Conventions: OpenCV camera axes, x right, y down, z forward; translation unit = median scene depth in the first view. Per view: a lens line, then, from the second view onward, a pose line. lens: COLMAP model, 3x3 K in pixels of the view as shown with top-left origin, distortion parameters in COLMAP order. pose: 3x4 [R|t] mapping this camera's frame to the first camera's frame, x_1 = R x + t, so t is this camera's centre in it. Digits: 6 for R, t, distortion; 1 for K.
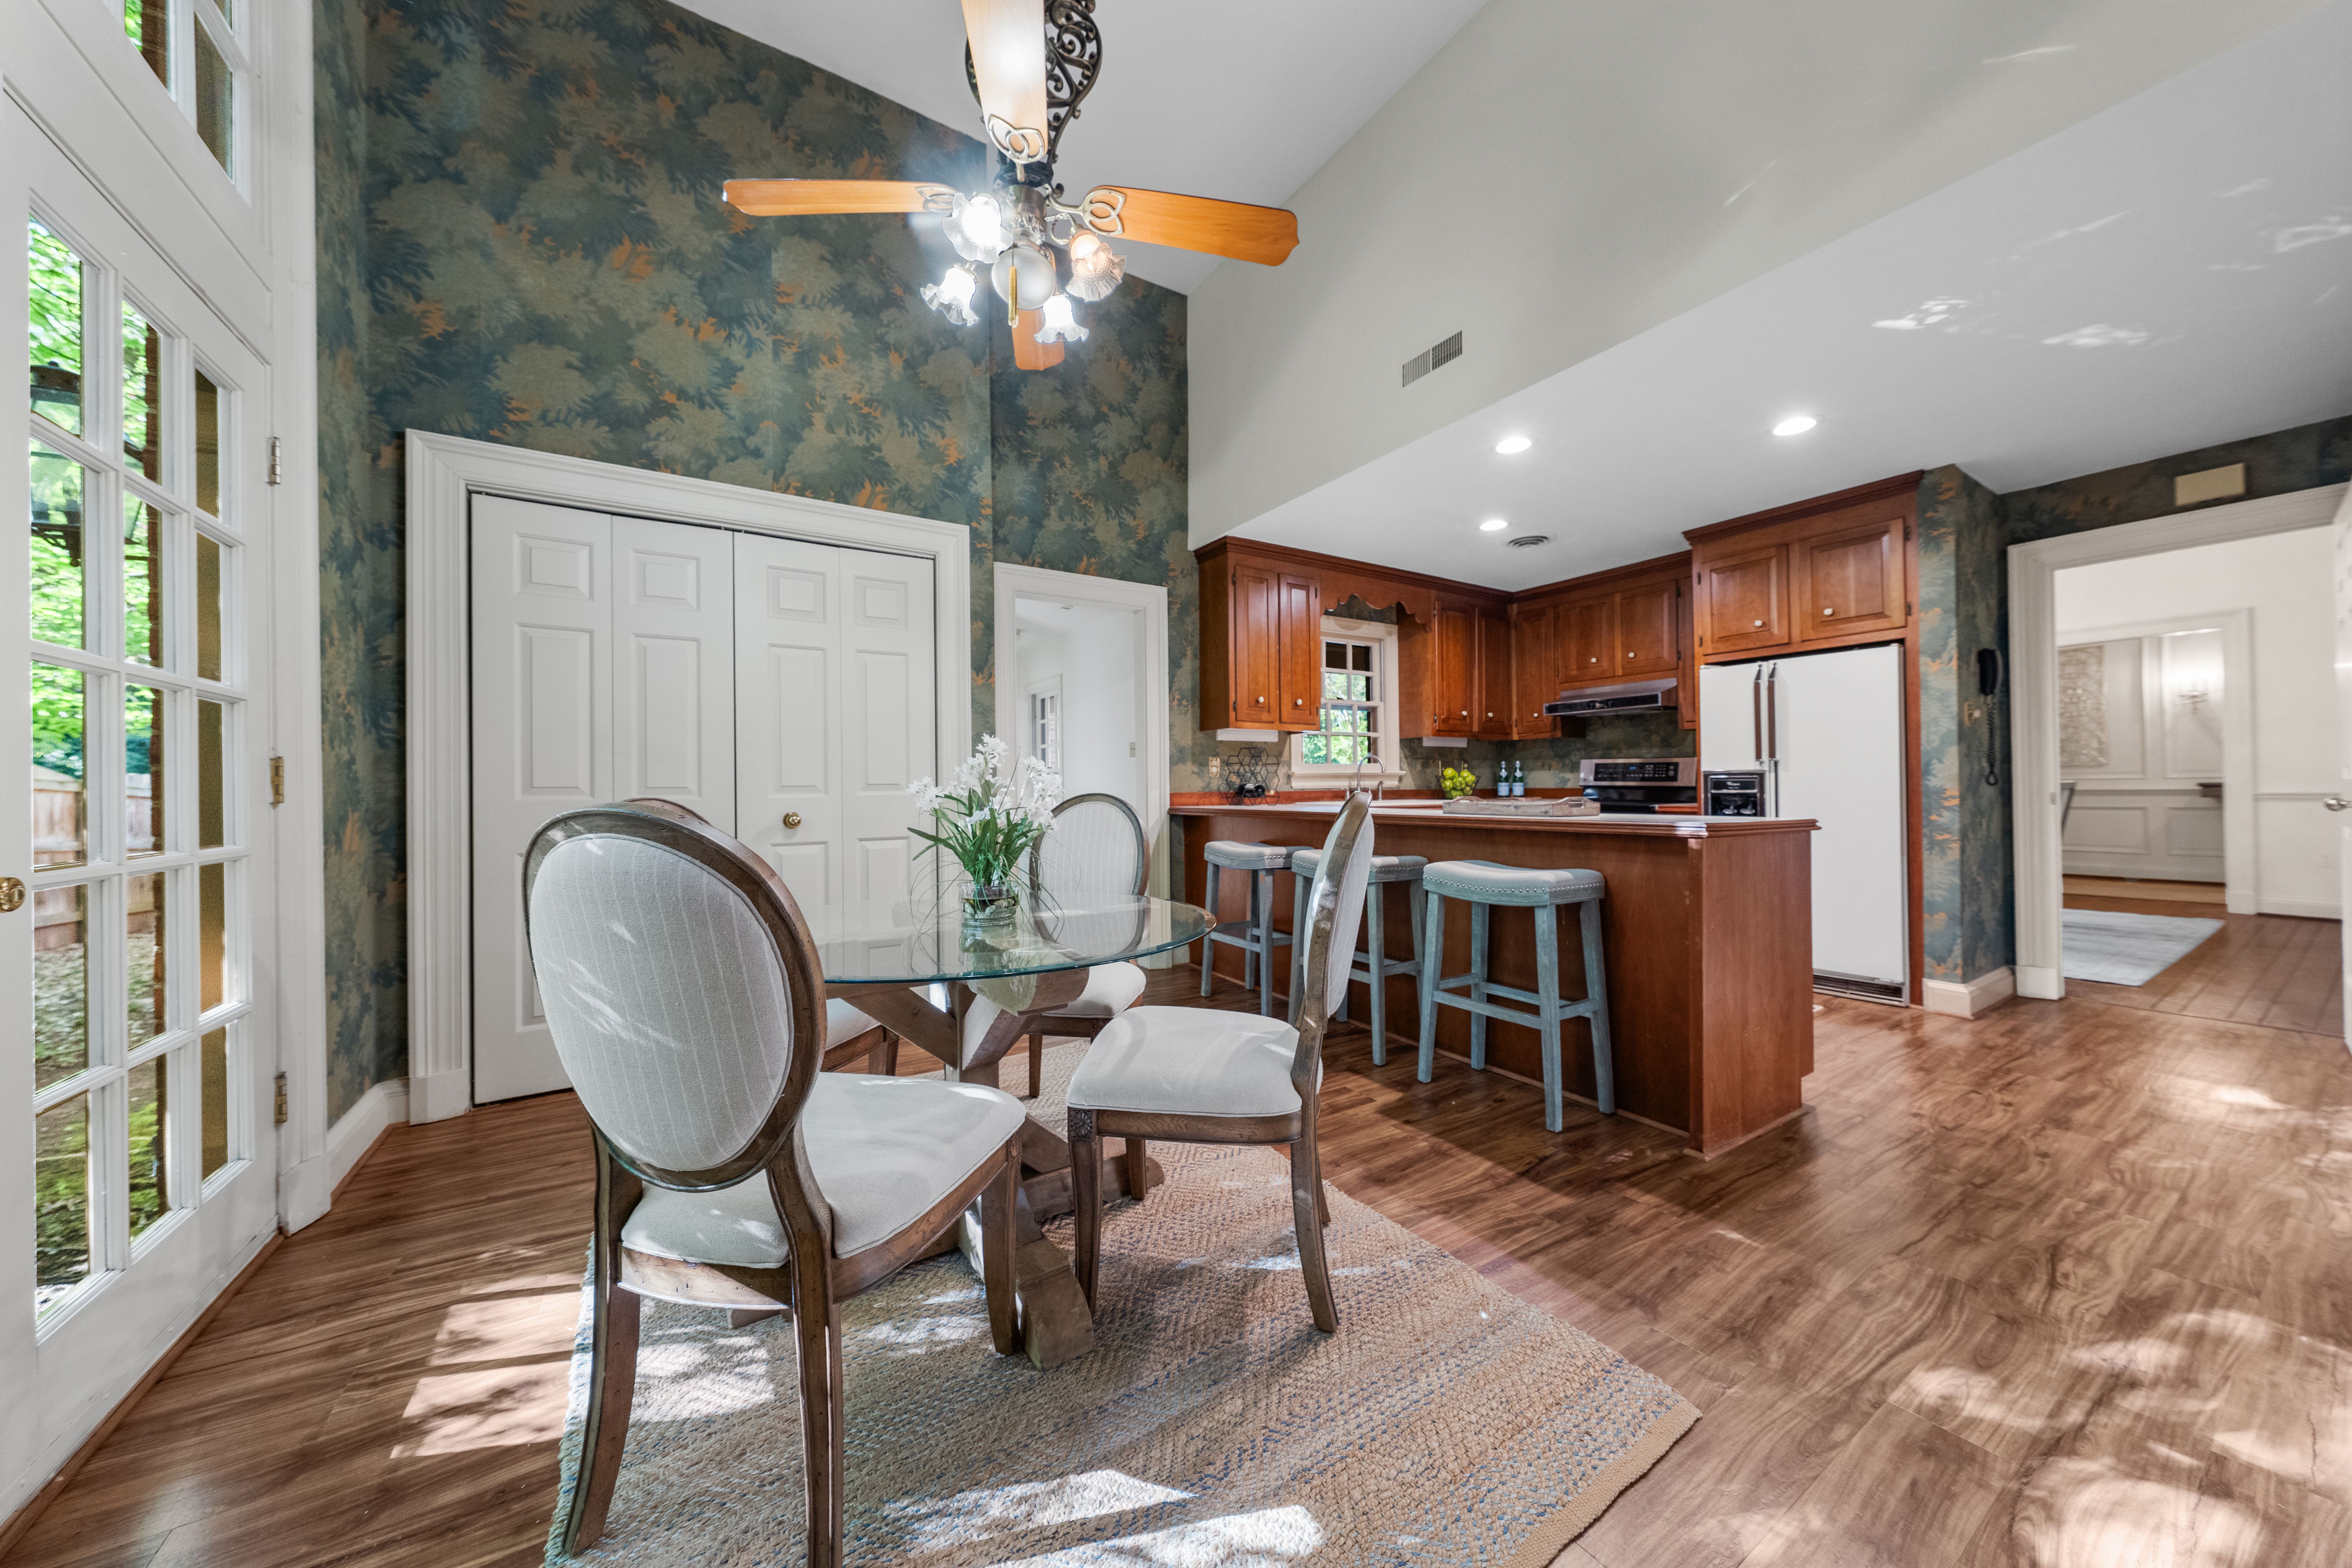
lens RADIAL K [[797.8, 0, 1179.6], [0, 797.8, 786.1], [0, 0, 1]] dist [-0.000003, -0.000147]
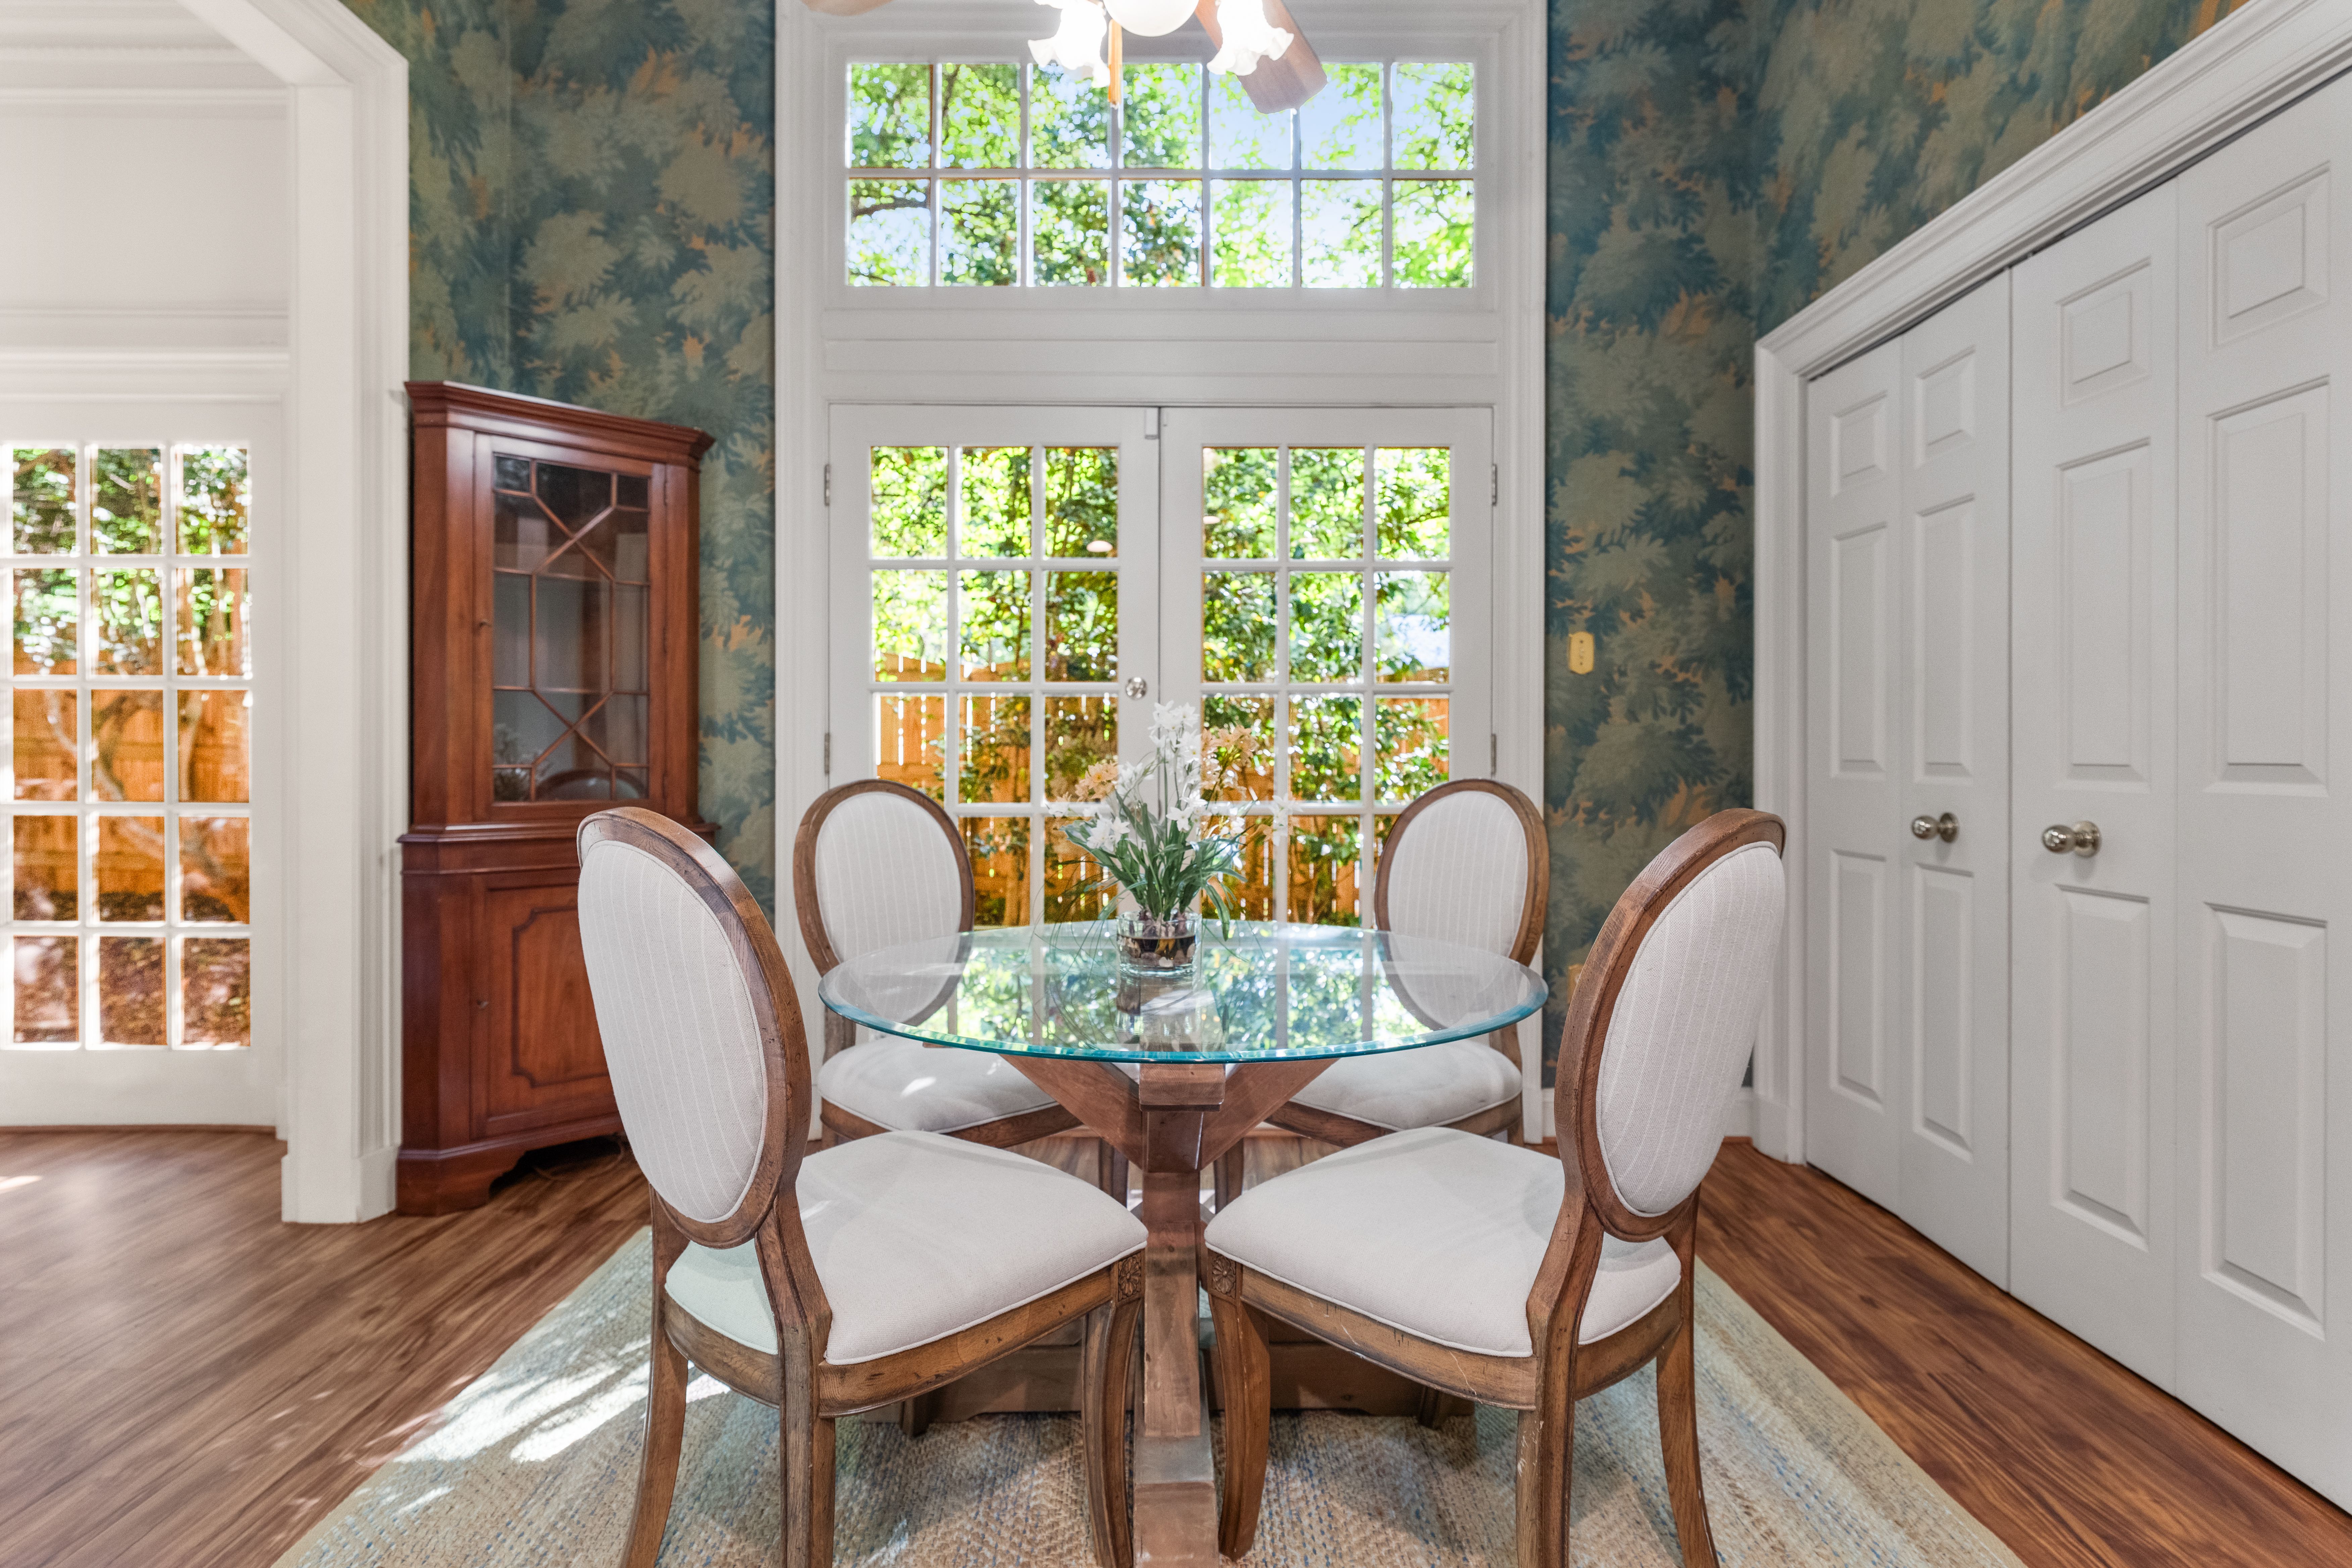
lens RADIAL K [[1206.5, 0, 1183.3], [0, 1206.5, 759.0], [0, 0, 1]] dist [-0.000563, 0.000756]
pose [[-0.534010, 0.016438, -0.845318, 0.309864], [0.009838, 0.999864, 0.013229, -0.014666], [0.845421, -0.001252, -0.534099, 0.770872]]
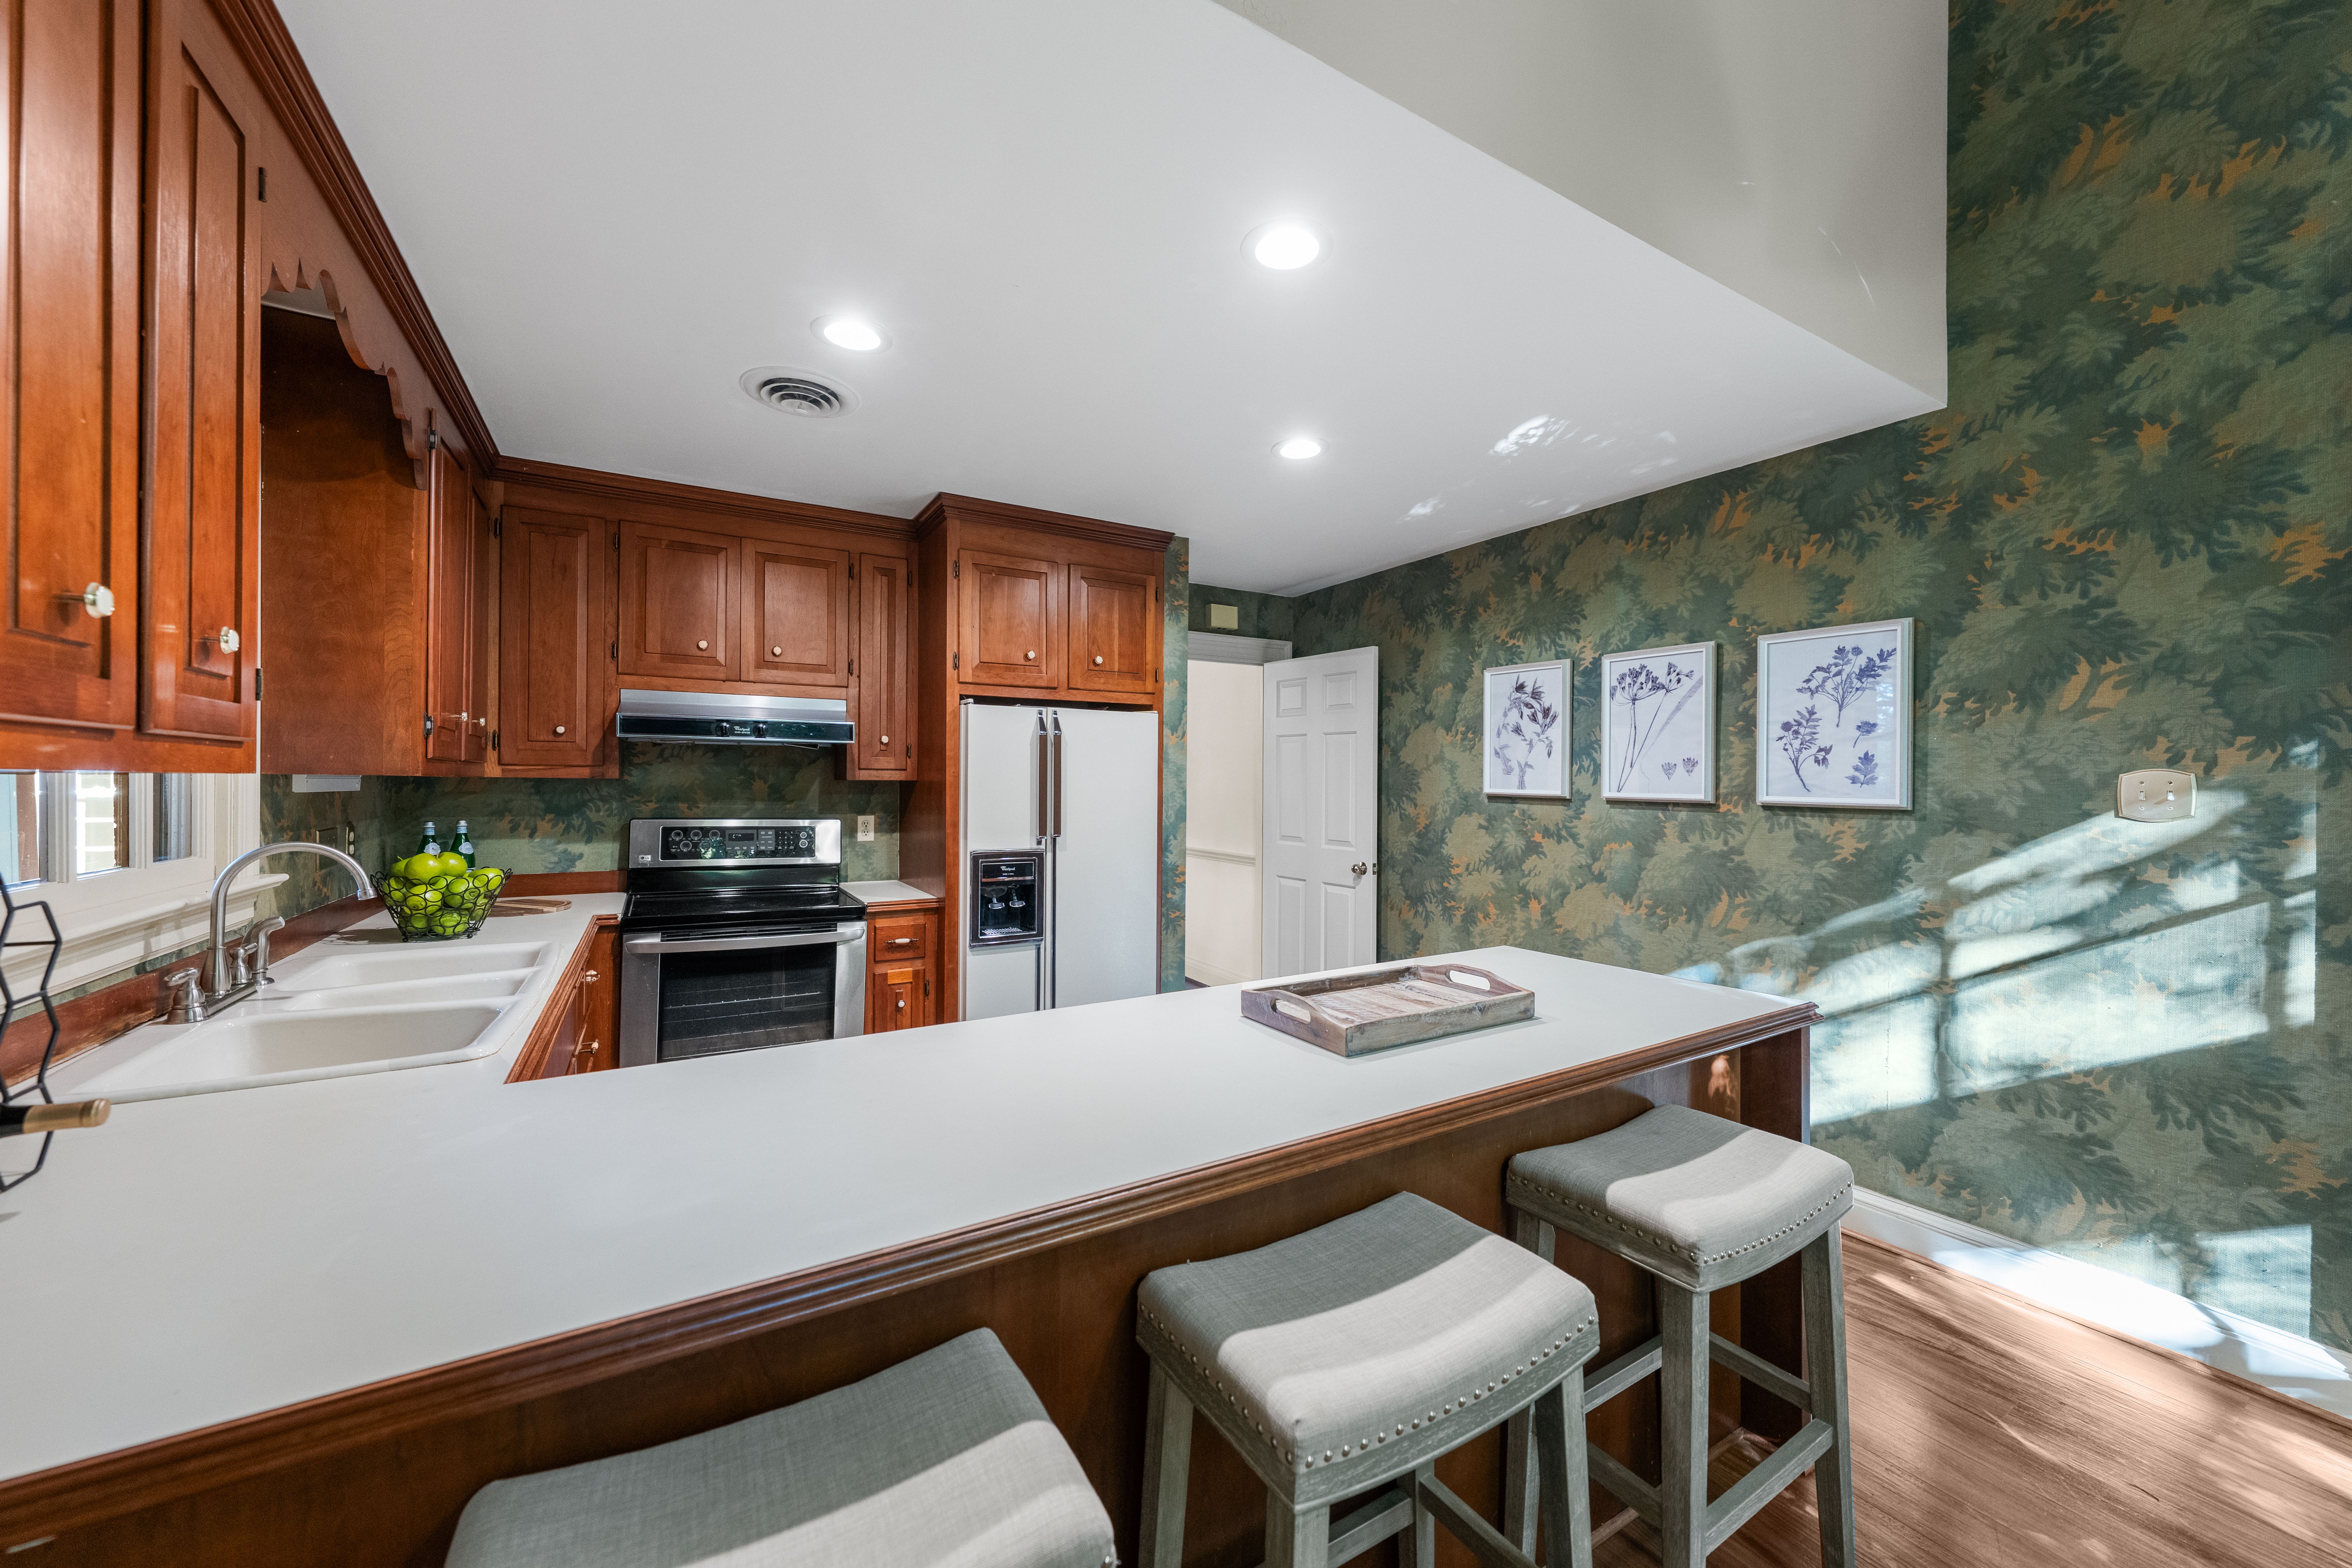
lens RADIAL K [[853.6, 0, 1178.0], [0, 853.6, 779.6], [0, 0, 1]] dist [-0.000356, -0.000025]
pose [[0.032584, 0.011988, 0.999397, -0.087579], [-0.009149, 0.999890, -0.011695, -0.083959], [-0.999427, -0.008763, 0.032690, 0.909553]]
